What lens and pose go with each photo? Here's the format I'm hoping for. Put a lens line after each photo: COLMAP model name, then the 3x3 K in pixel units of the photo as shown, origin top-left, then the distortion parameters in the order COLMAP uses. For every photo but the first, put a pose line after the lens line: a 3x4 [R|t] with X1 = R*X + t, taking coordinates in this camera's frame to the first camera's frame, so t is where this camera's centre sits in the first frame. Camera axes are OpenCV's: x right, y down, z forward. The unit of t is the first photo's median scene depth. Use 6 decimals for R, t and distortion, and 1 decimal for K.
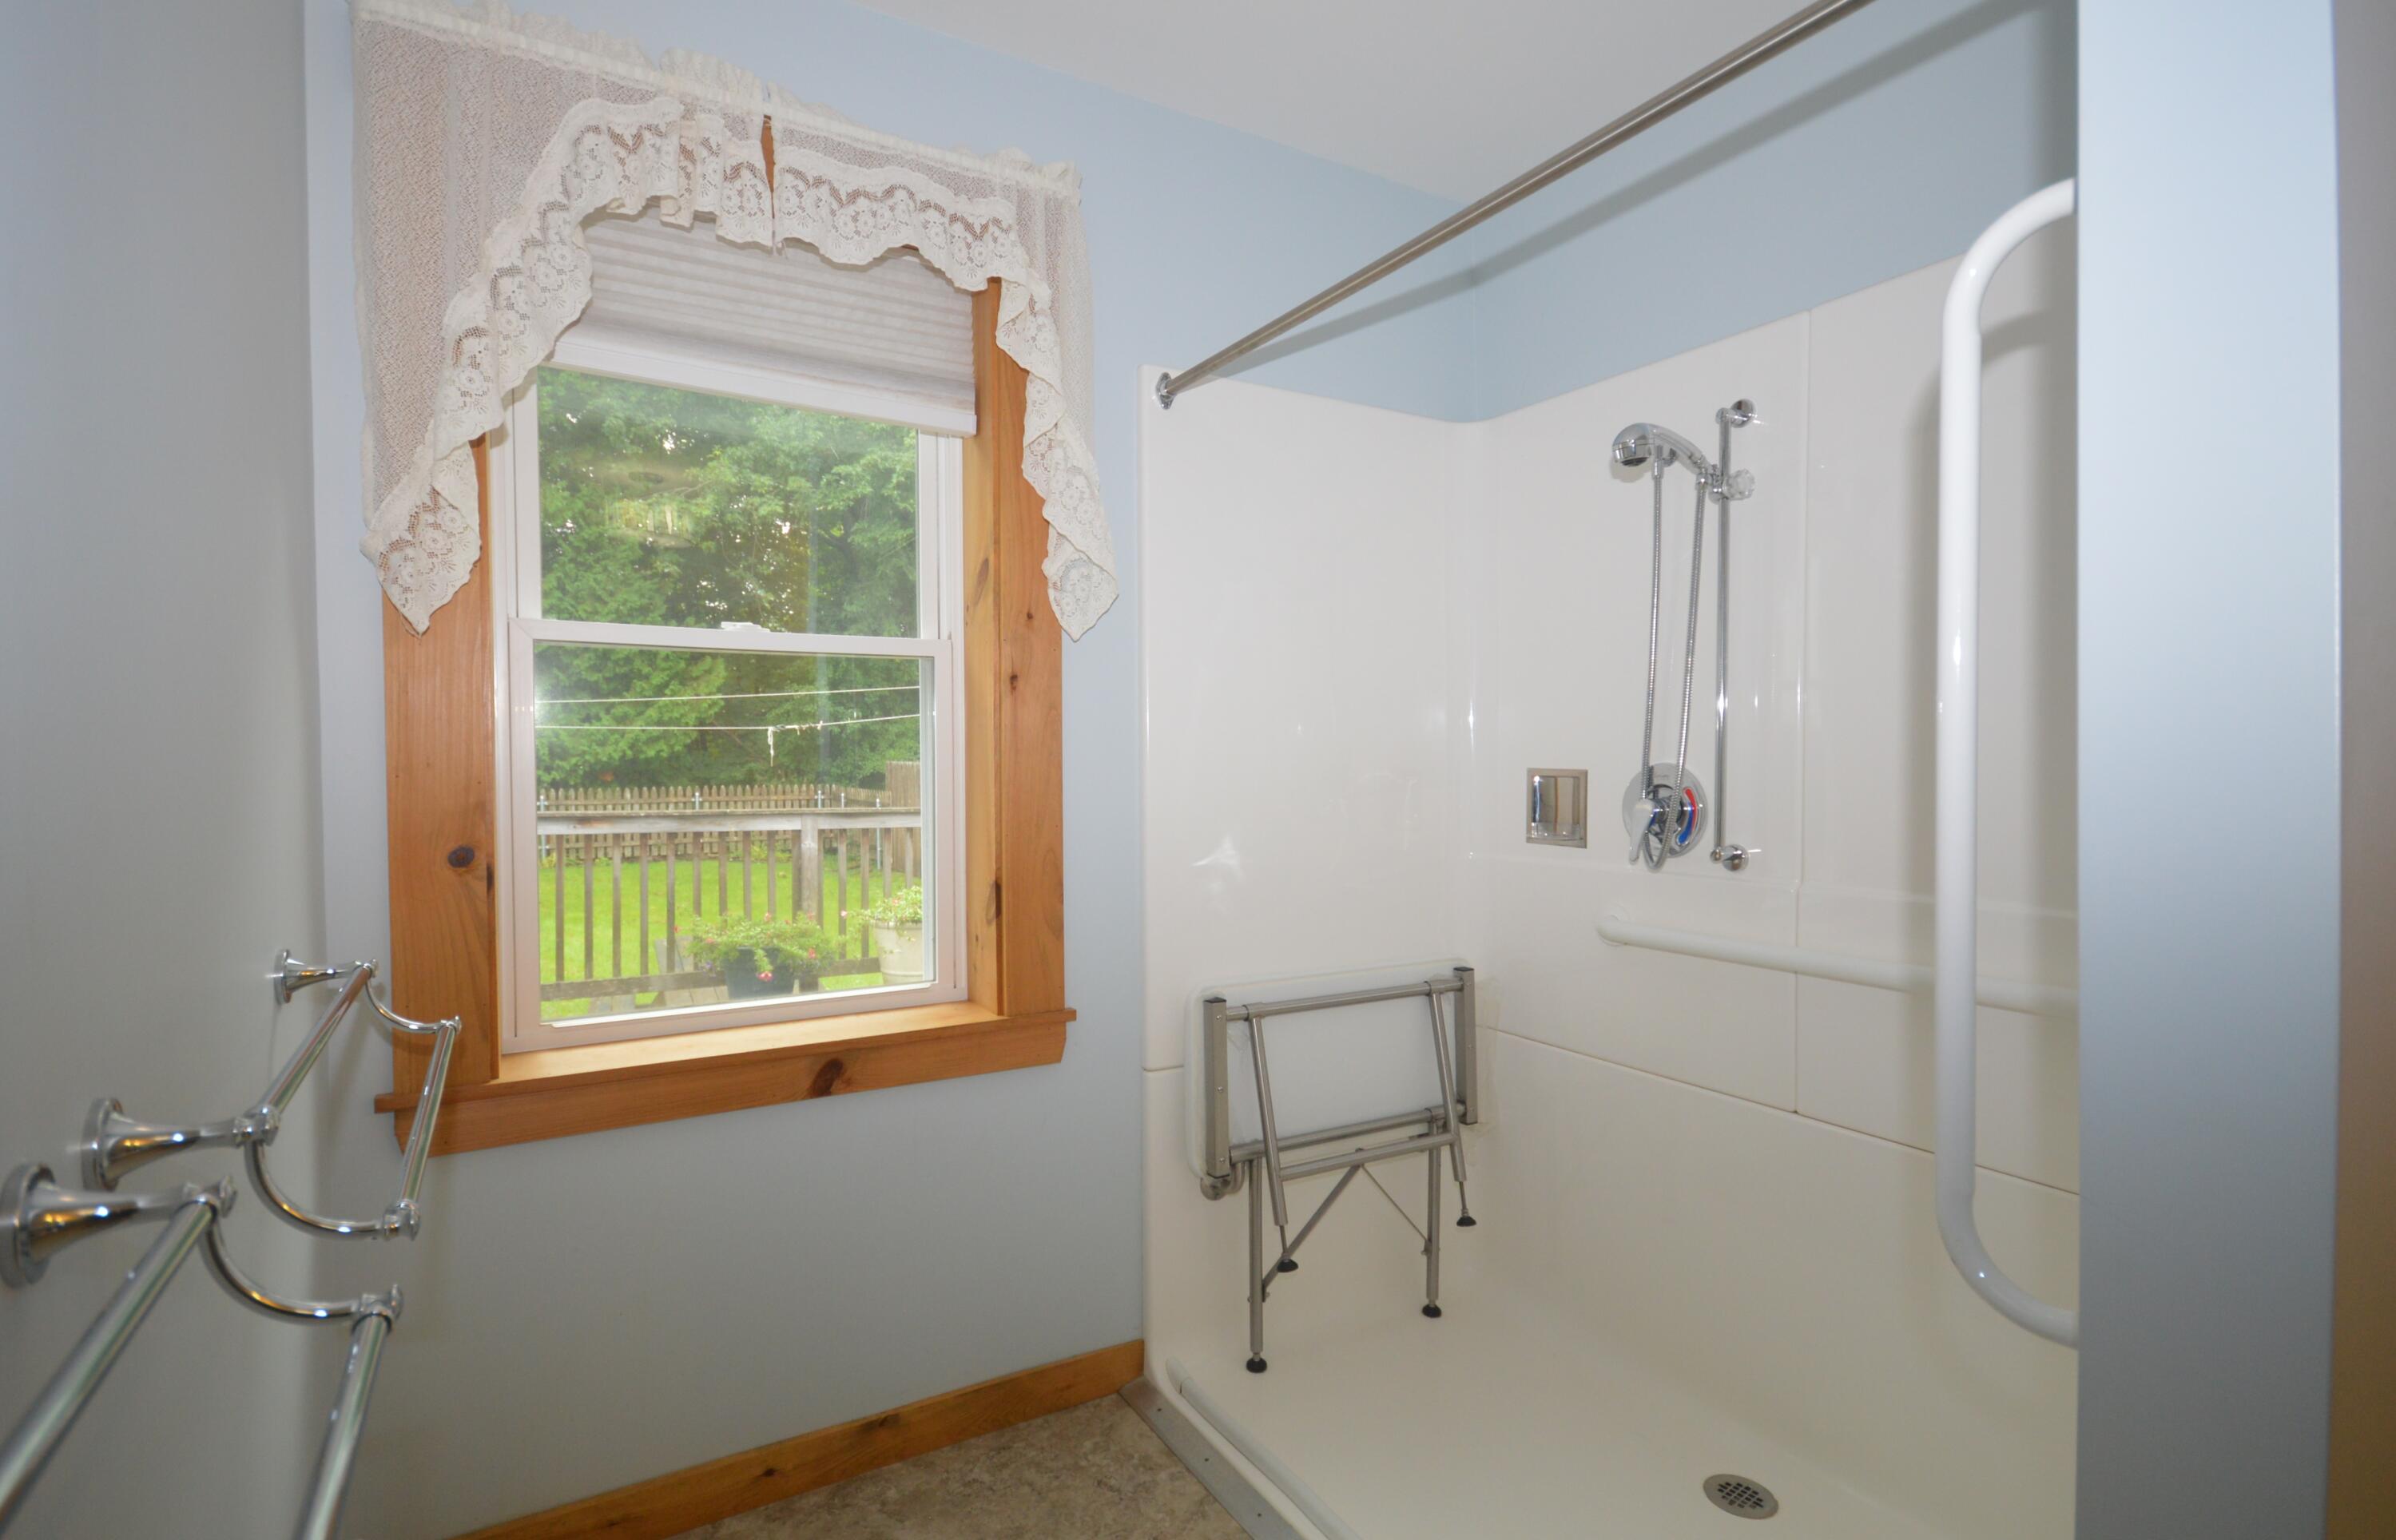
lens RADIAL K [[1130.6, 0, 1199.5], [0, 1130.6, 780.8], [0, 0, 1]] dist [0.002382, 0.000156]
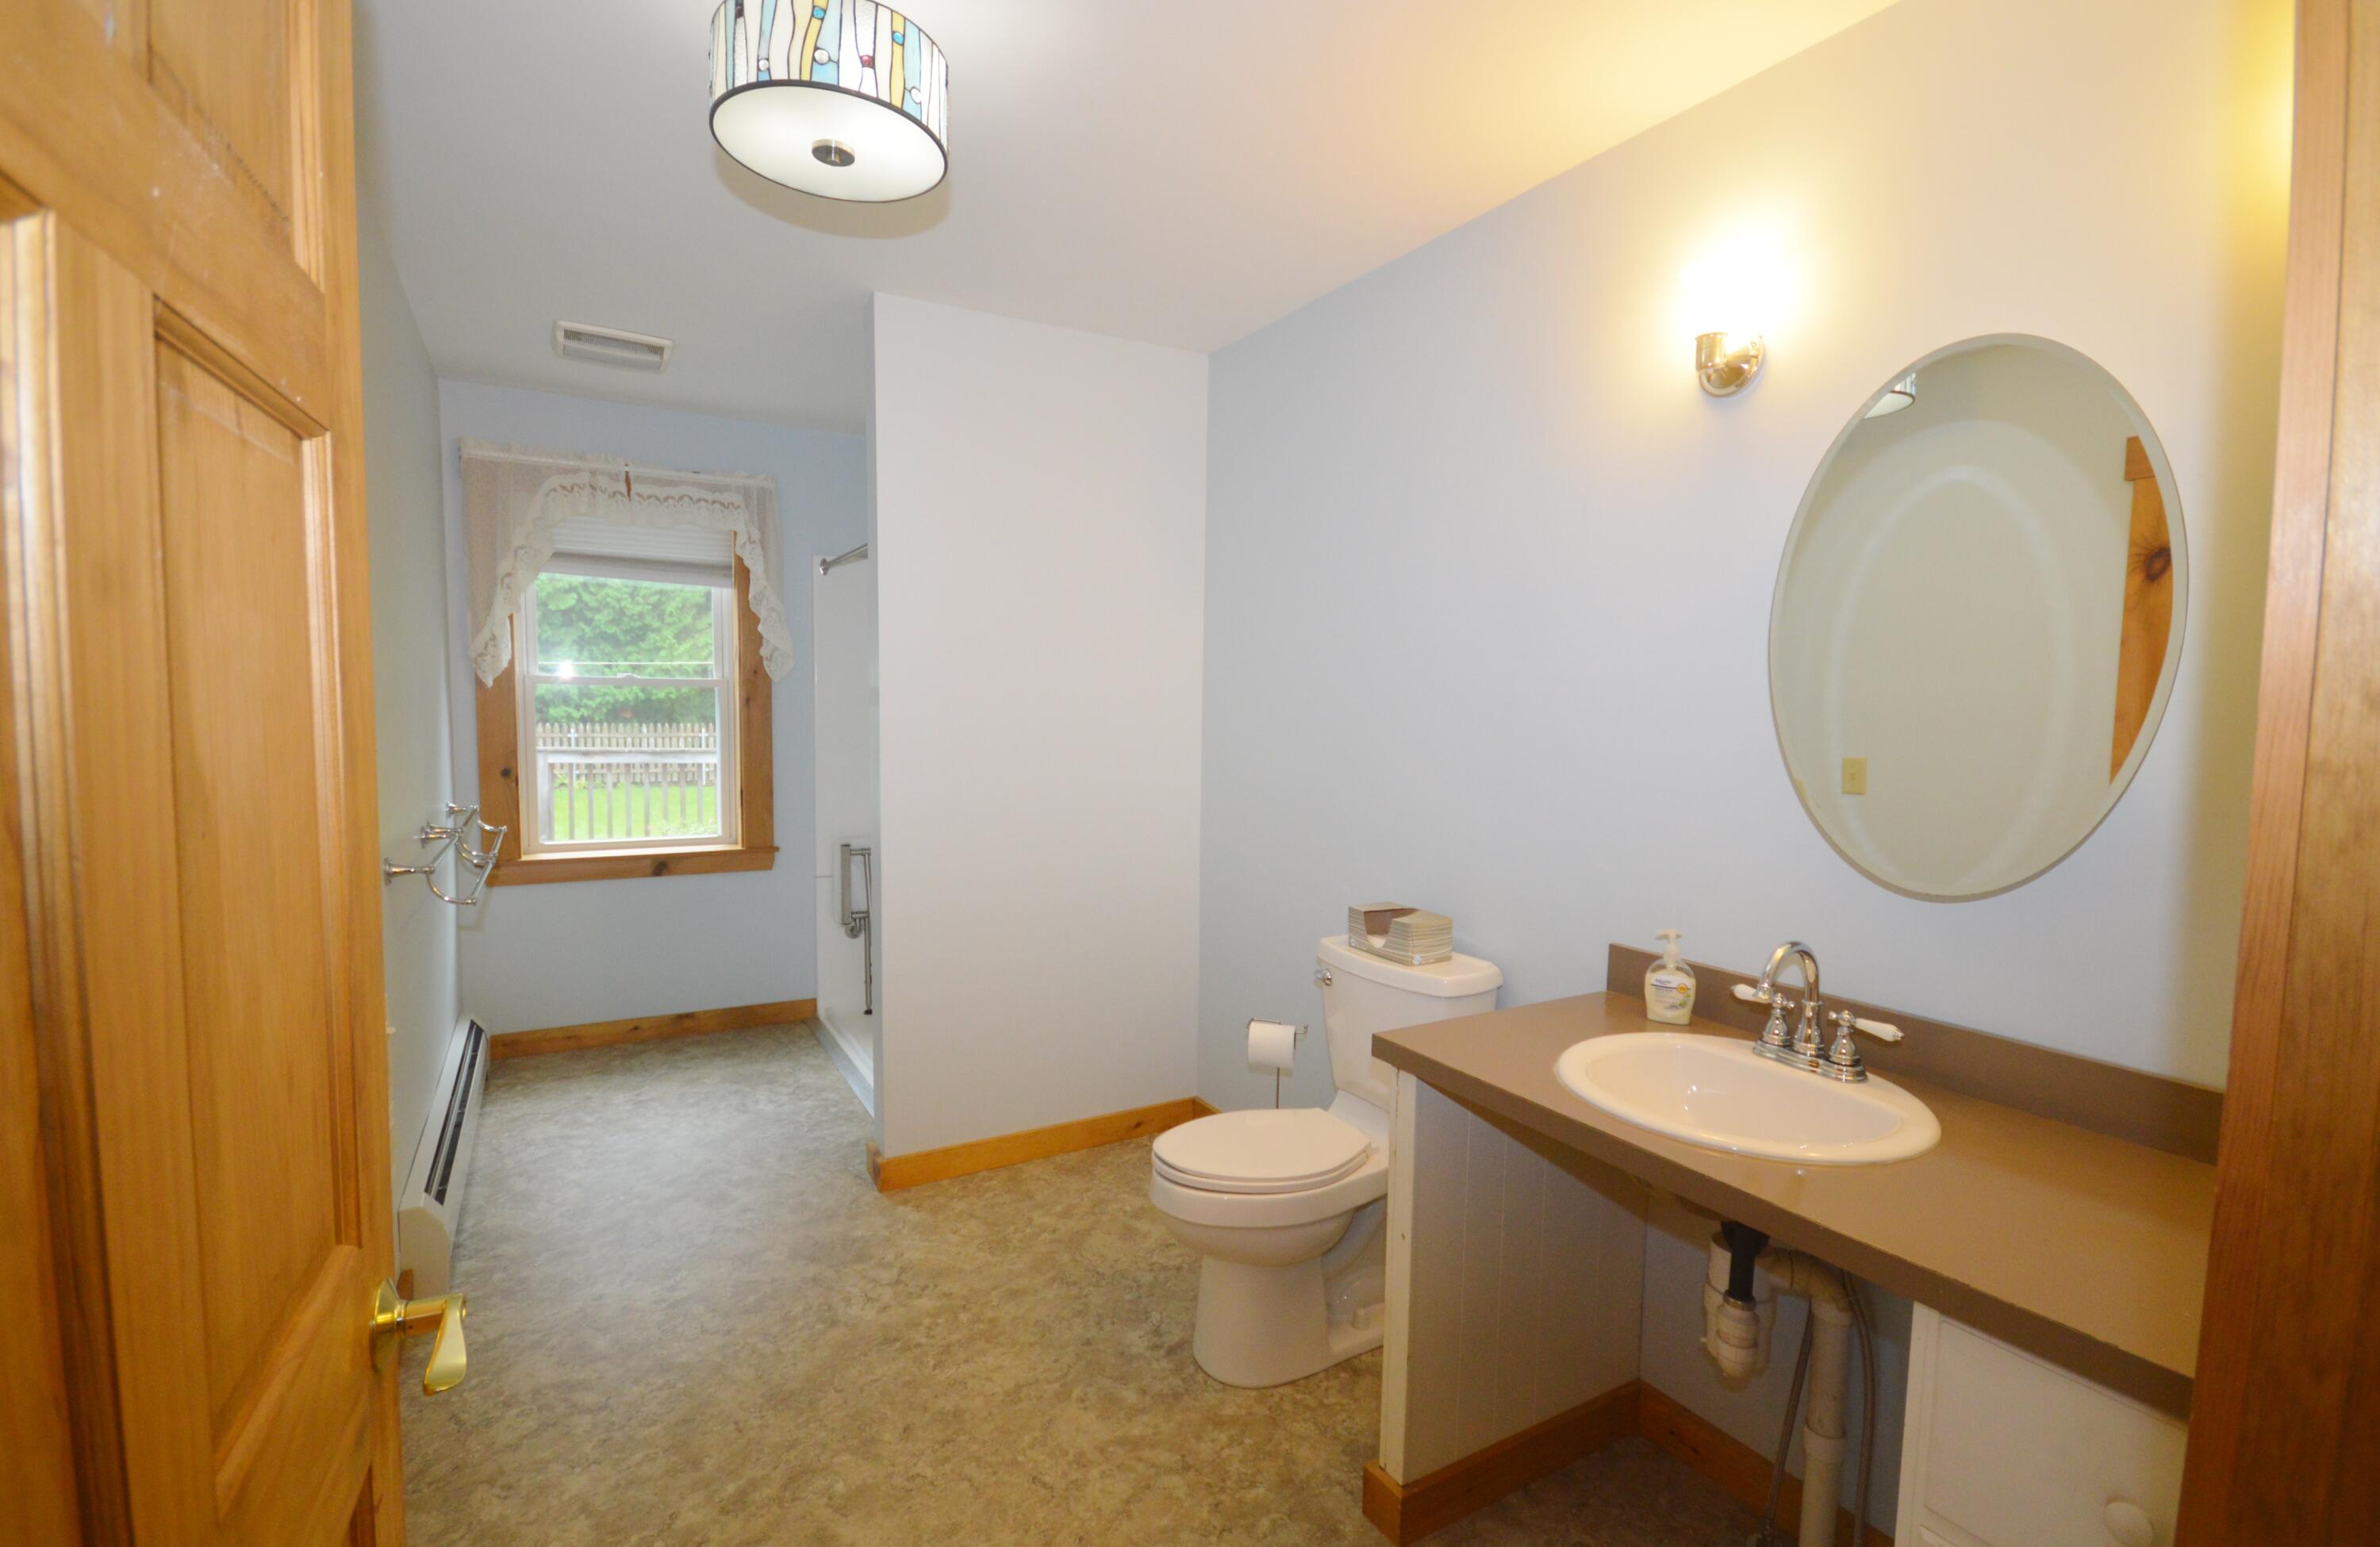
lens RADIAL K [[1055.9, 0, 1188.3], [0, 1055.9, 776.1], [0, 0, 1]] dist [0.000029, -0.001011]
pose [[0.999801, 0.019909, -0.001351, 0.690183], [-0.019818, 0.998563, 0.049794, -0.057373], [0.002340, -0.049758, 0.998759, -1.065215]]
